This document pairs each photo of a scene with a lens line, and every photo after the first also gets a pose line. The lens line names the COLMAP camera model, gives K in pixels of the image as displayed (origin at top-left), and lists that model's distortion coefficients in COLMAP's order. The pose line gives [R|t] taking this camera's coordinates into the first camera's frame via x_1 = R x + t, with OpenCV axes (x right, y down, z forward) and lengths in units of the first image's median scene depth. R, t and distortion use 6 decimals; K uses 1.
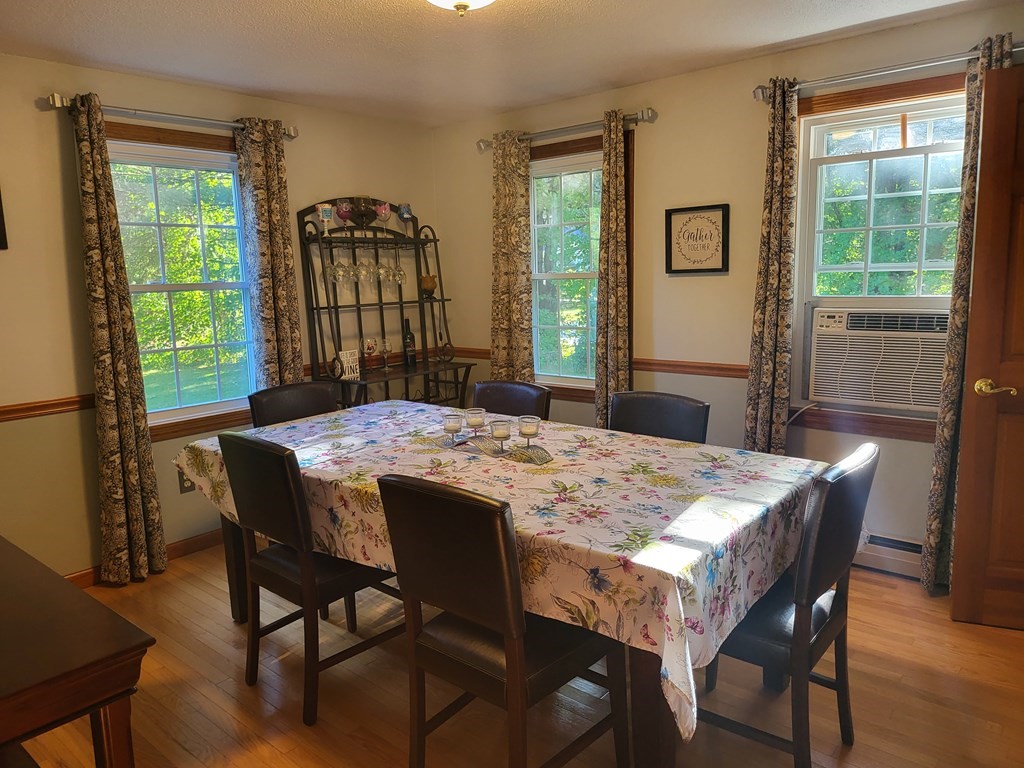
lens RADIAL K [[727.4, 0, 512.2], [0, 727.4, 384.8], [0, 0, 1]] dist [0.029415, -0.015341]
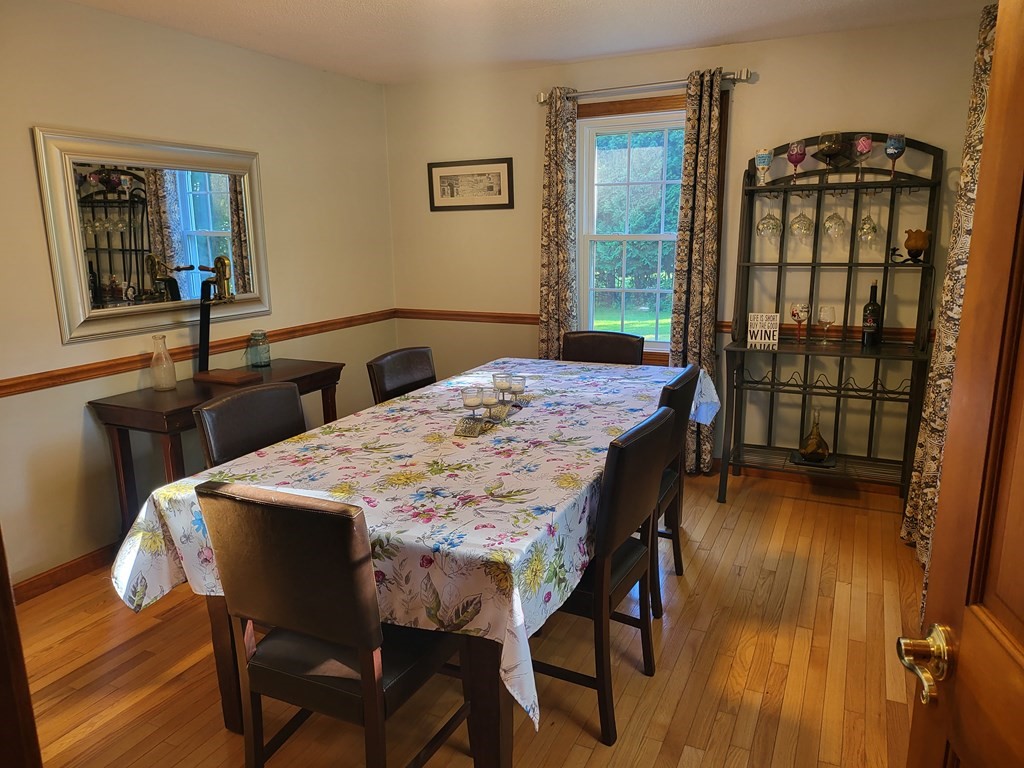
lens RADIAL K [[727.4, 0, 510.5], [0, 727.4, 382.4], [0, 0, 1]] dist [0.029415, -0.015341]
pose [[0.250727, 0.229393, -0.940486, 0.986159], [-0.143392, 0.969602, 0.198267, -0.170495], [0.957379, 0.085148, 0.275999, 0.792461]]
